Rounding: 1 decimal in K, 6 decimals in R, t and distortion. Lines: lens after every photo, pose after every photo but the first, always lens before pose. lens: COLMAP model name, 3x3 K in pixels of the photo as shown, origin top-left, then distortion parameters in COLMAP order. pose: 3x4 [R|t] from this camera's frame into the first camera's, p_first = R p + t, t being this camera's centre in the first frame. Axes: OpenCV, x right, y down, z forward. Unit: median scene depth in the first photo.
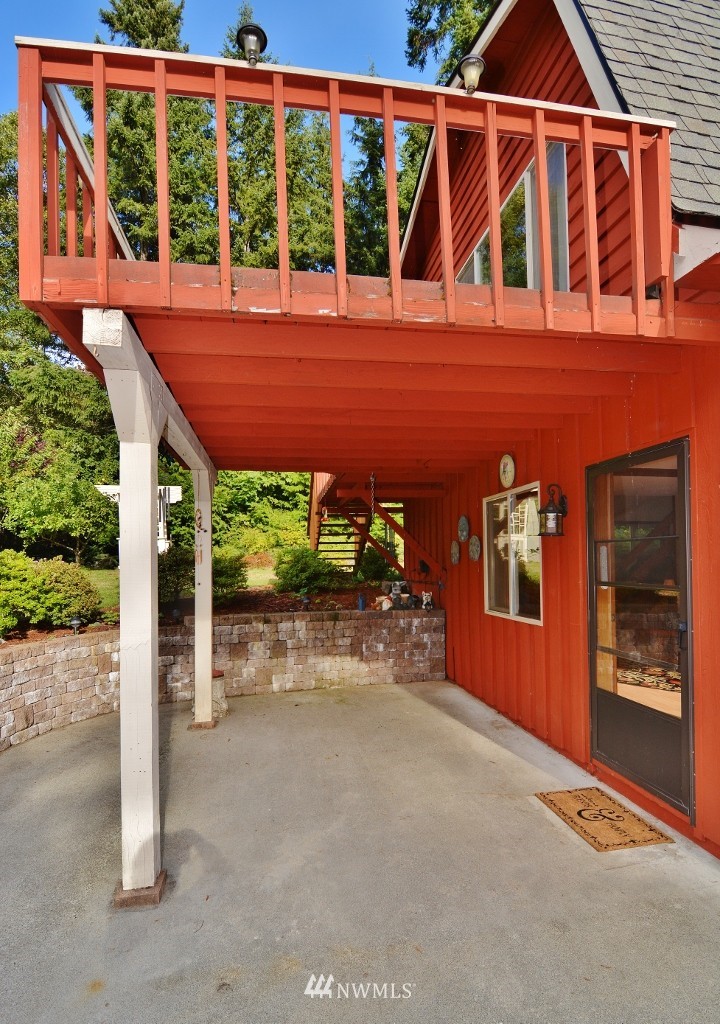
lens RADIAL K [[538.2, 0, 361.3], [0, 538.2, 558.5], [0, 0, 1]] dist [-0.021057, -0.000989]
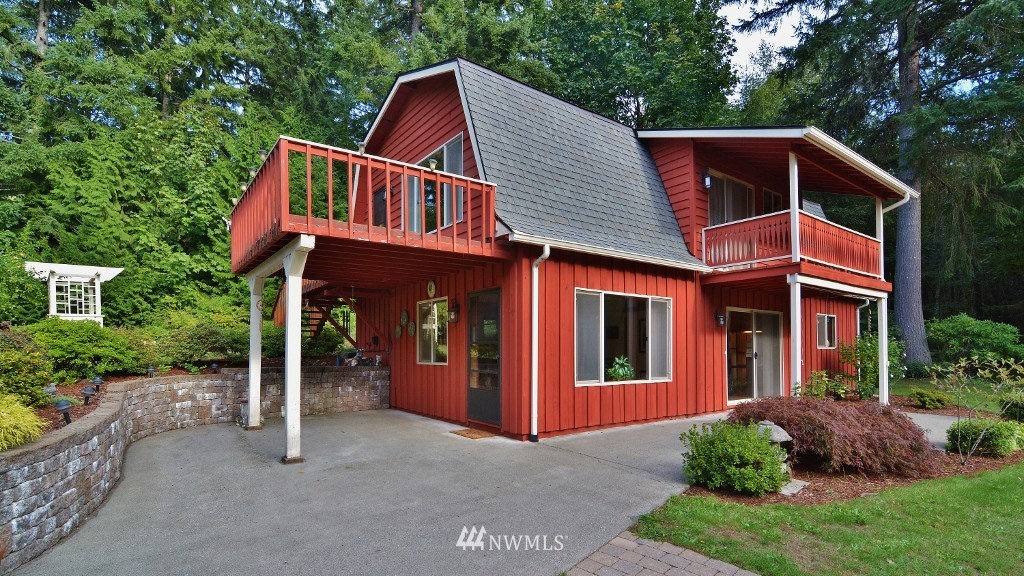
lens RADIAL K [[505.6, 0, 508.3], [0, 505.6, 337.2], [0, 0, 1]] dist [-0.002366, -0.015085]
pose [[0.895665, 0.023359, 0.444116, -0.215718], [-0.013924, 0.999603, -0.024496, 0.040042], [-0.444512, 0.015757, 0.895634, -0.572105]]
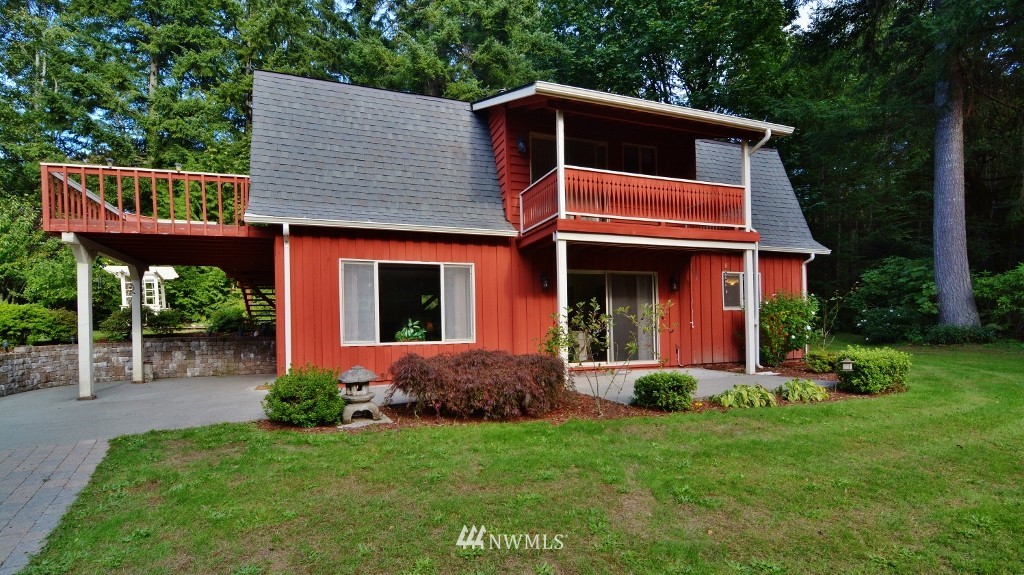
lens RADIAL K [[505.6, 0, 508.3], [0, 505.6, 336.7], [0, 0, 1]] dist [-0.002366, -0.015085]
pose [[0.981528, -0.012110, 0.190936, 0.598322], [0.010414, 0.999897, 0.009884, 0.088924], [-0.191036, -0.007713, 0.981553, -0.972323]]
